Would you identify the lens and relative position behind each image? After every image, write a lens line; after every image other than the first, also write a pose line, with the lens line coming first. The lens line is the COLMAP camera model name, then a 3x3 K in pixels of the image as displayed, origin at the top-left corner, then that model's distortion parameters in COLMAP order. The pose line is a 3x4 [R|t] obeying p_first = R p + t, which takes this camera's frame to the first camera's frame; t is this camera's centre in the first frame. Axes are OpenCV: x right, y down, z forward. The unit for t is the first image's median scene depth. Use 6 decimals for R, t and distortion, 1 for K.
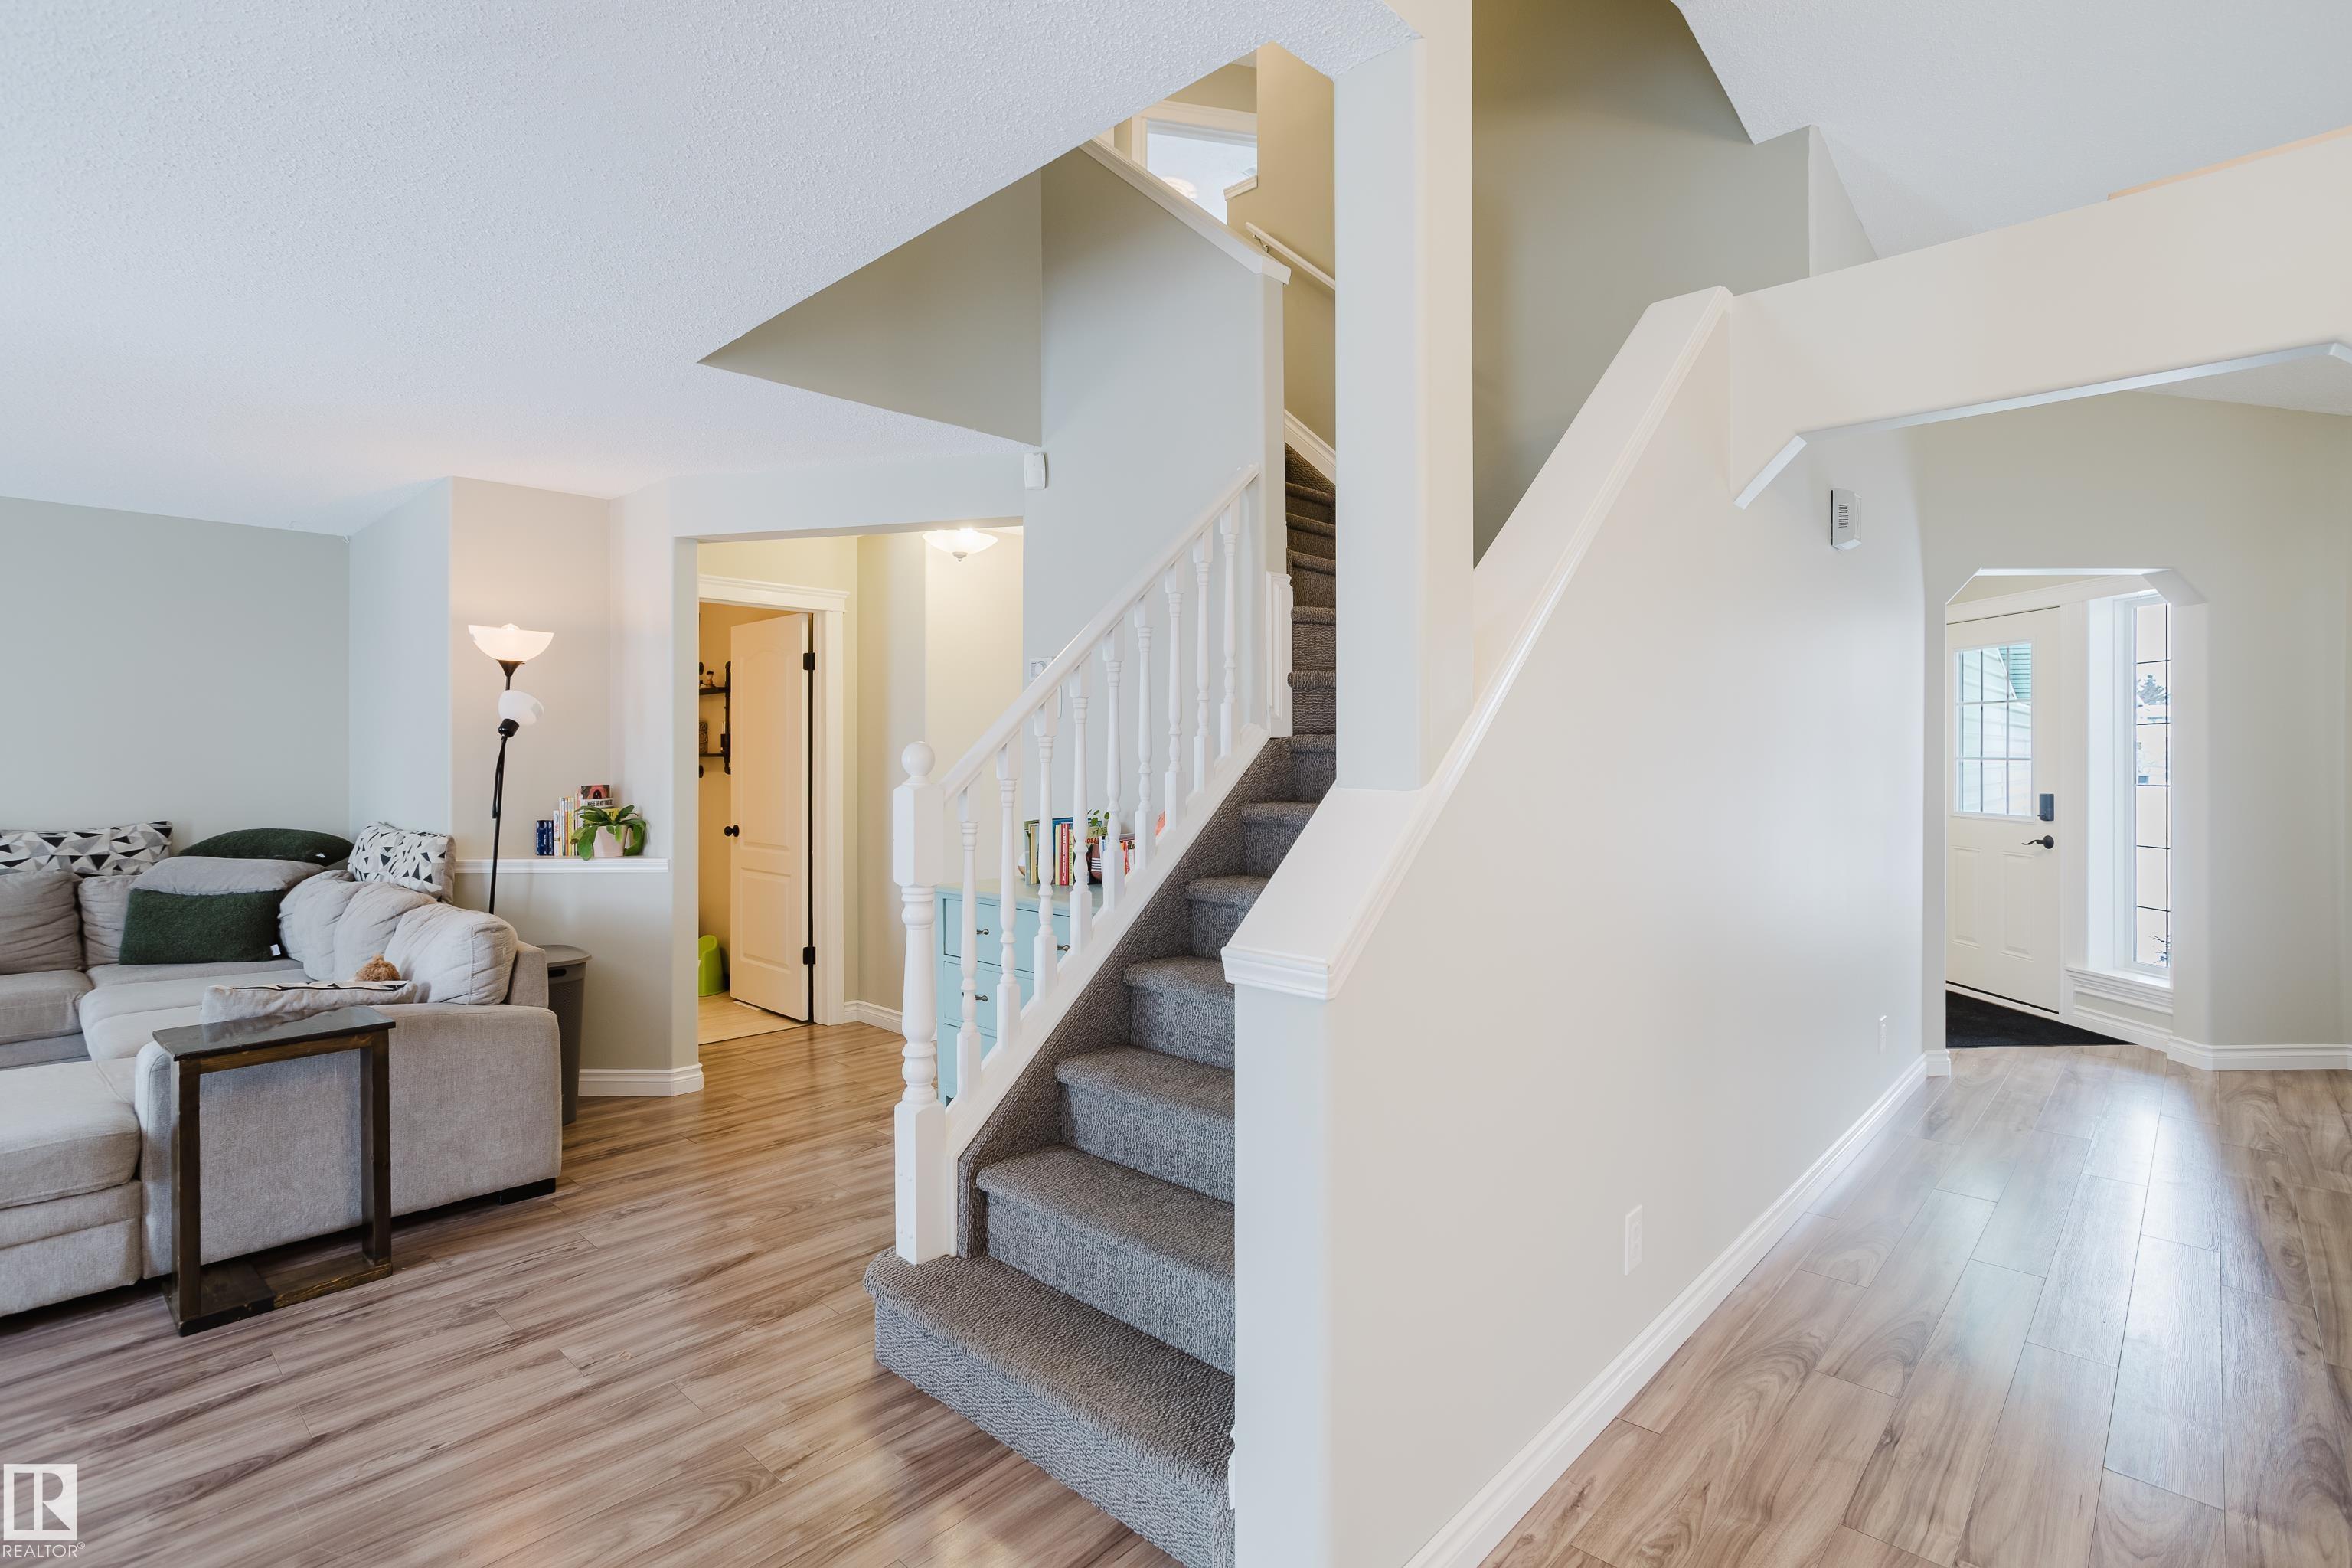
lens RADIAL K [[1135.3, 0, 1181.2], [0, 1135.3, 749.2], [0, 0, 1]] dist [-0.049469, 0.027172]
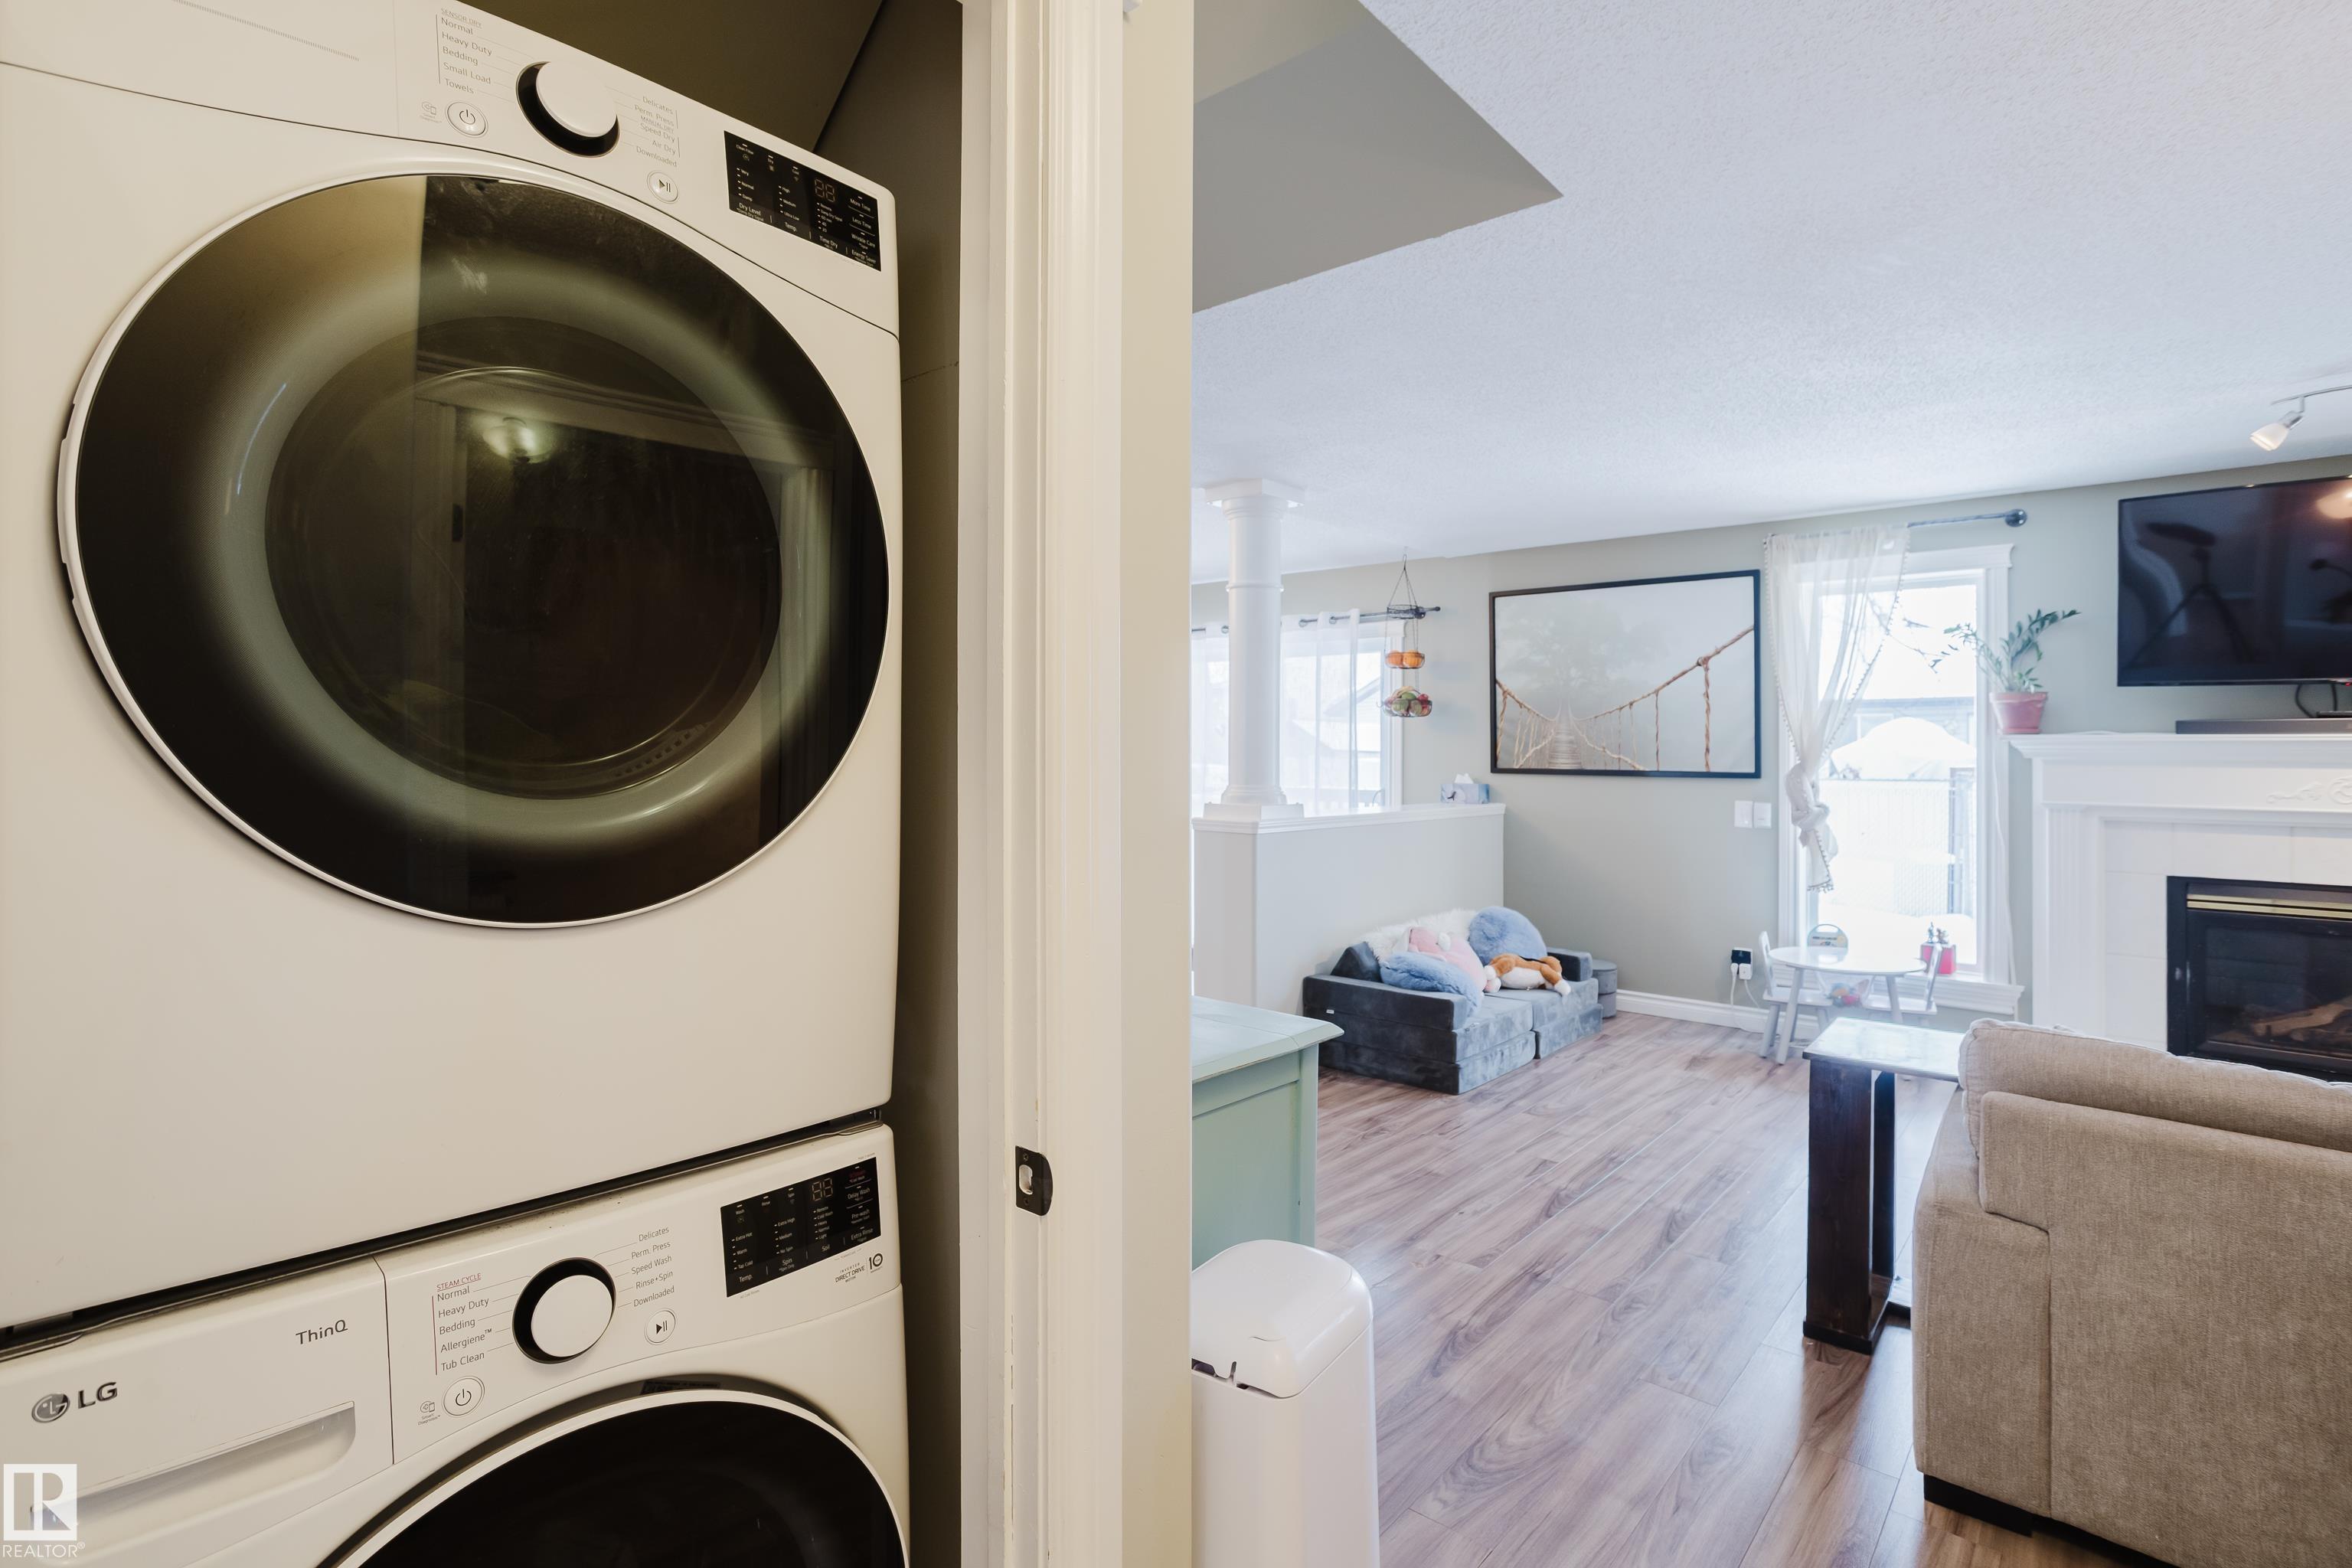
lens RADIAL K [[1144.9, 0, 1176.8], [0, 1144.9, 738.9], [0, 0, 1]] dist [-0.059291, 0.036131]
pose [[-0.999583, -0.005088, -0.028418, -0.124016], [-0.004652, 0.999871, -0.015372, 0.007806], [0.028492, -0.015234, -0.999478, 1.290649]]
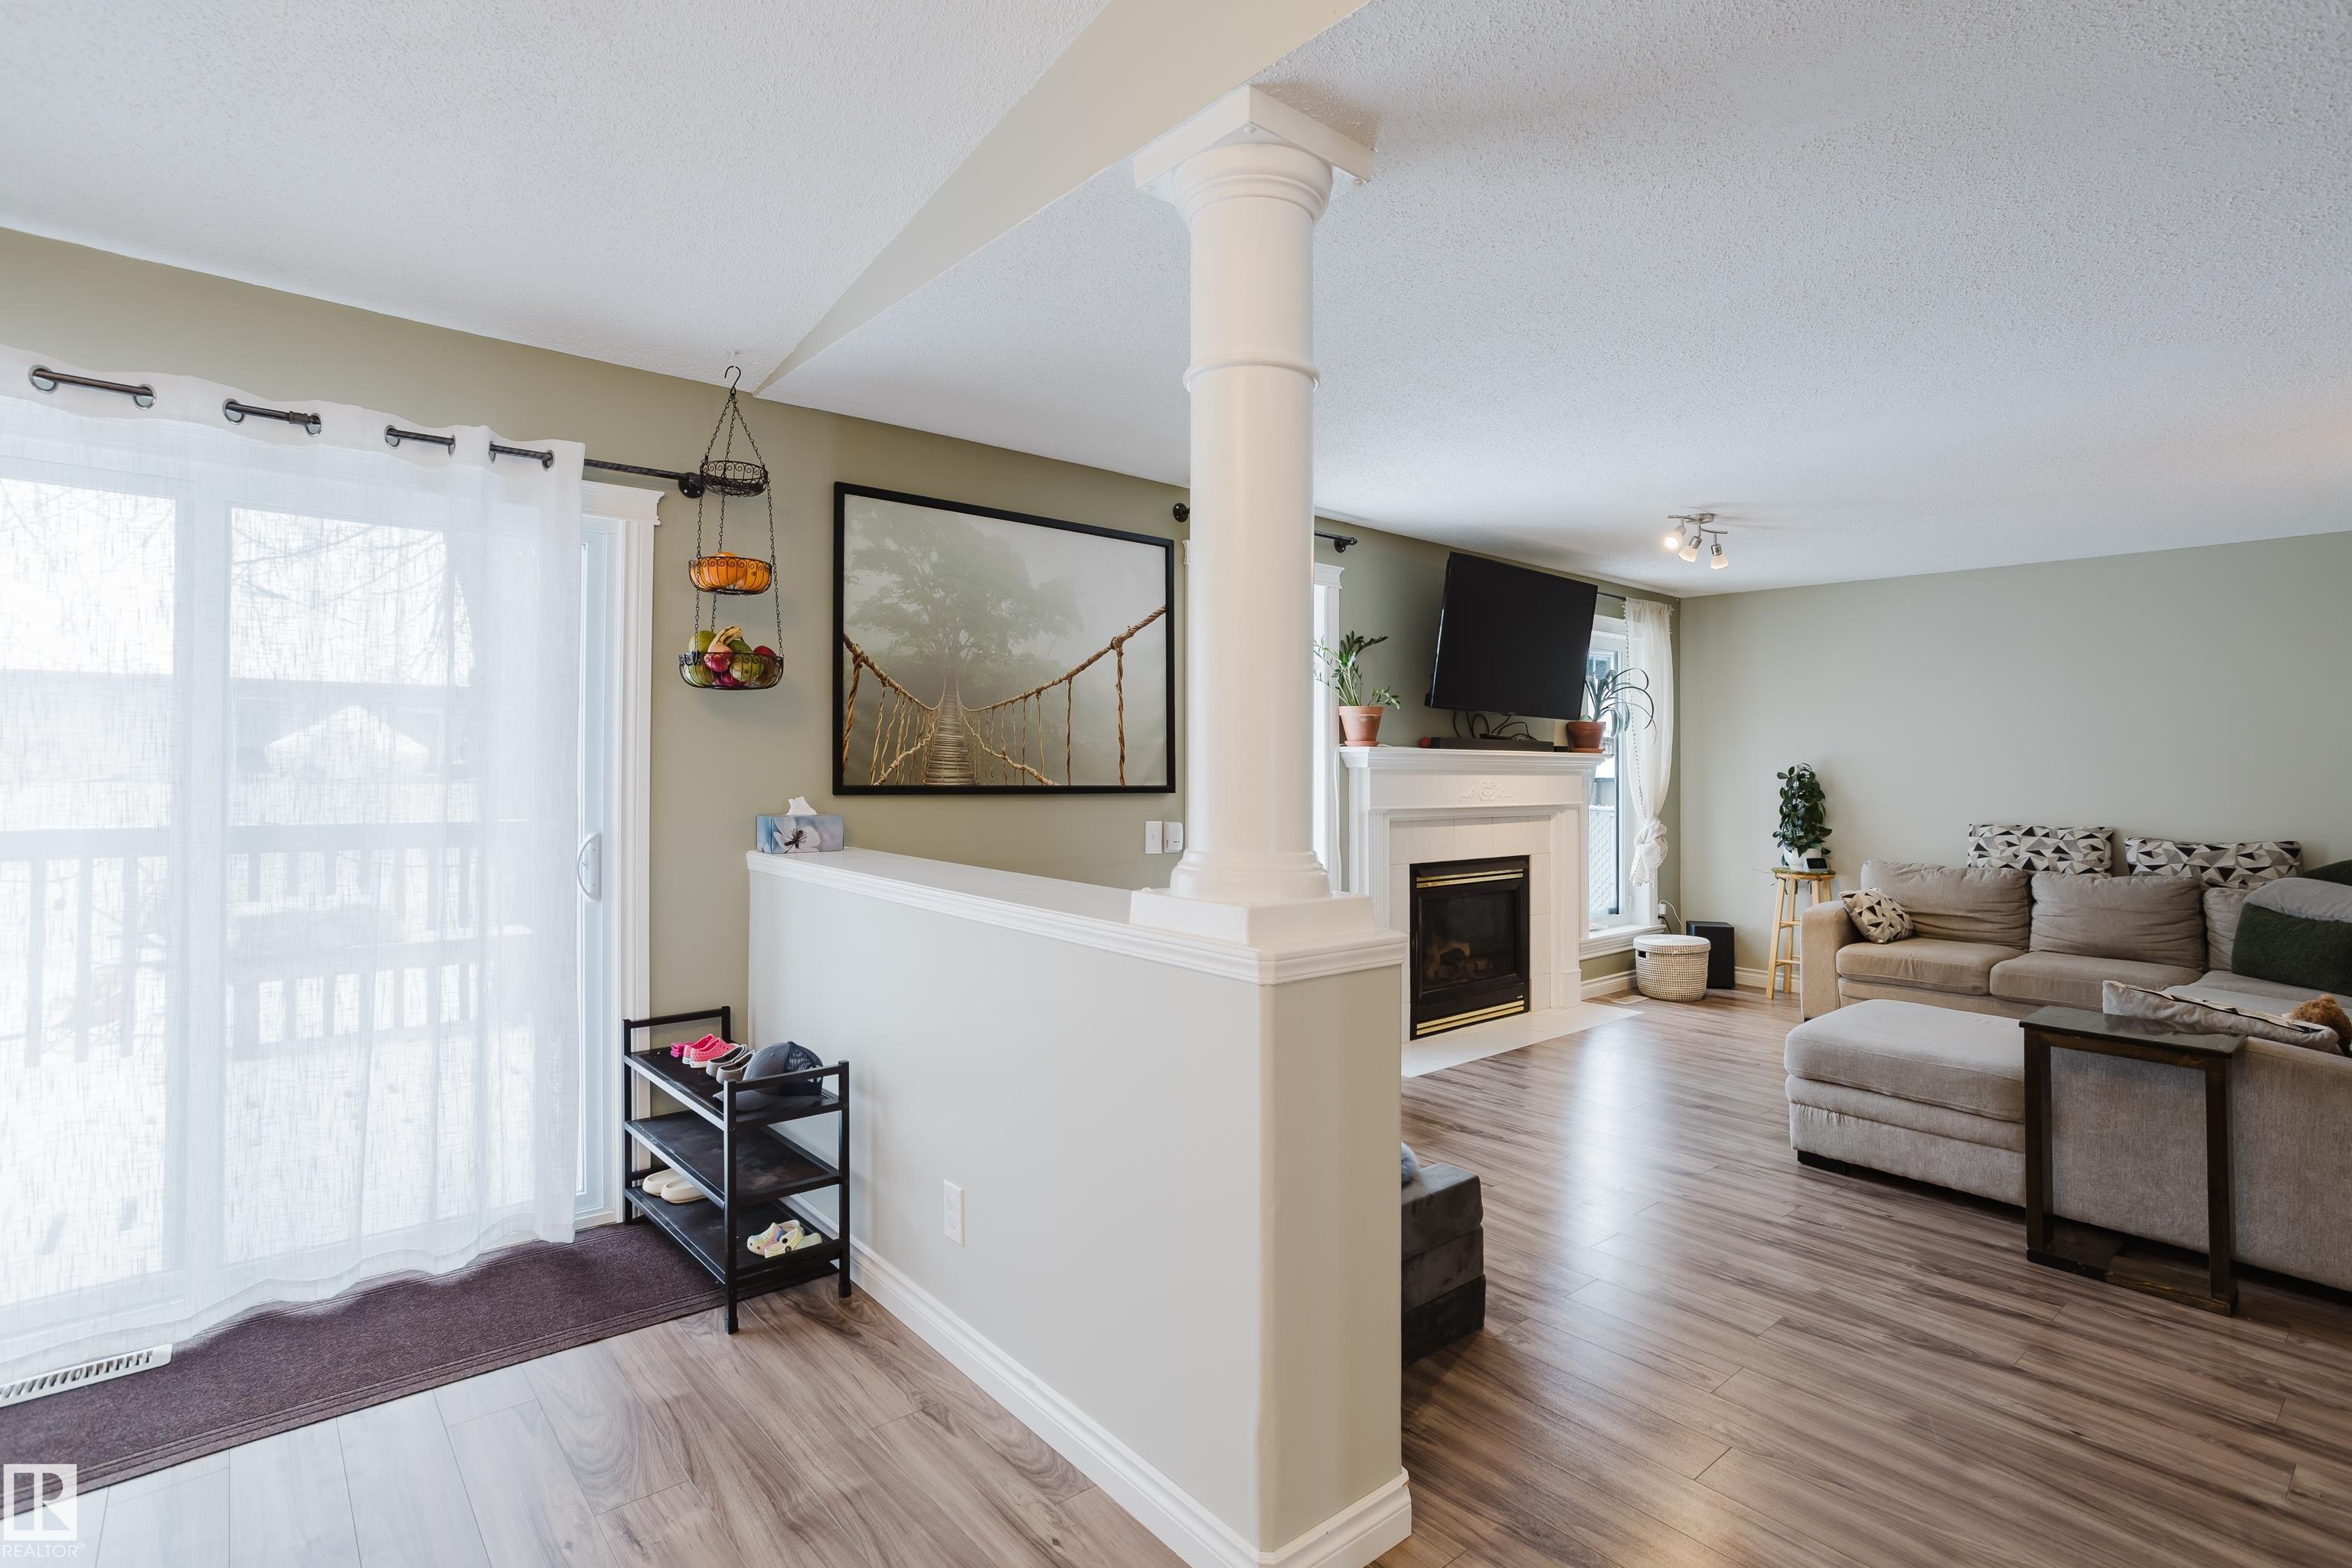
lens RADIAL K [[1148.6, 0, 1173.2], [0, 1148.6, 732.5], [0, 0, 1]] dist [-0.049855, 0.026923]
pose [[-0.118970, -0.025626, -0.992567, 0.256474], [-0.007968, 0.999659, -0.024854, -0.000176], [0.992866, 0.004952, -0.119133, 0.140781]]
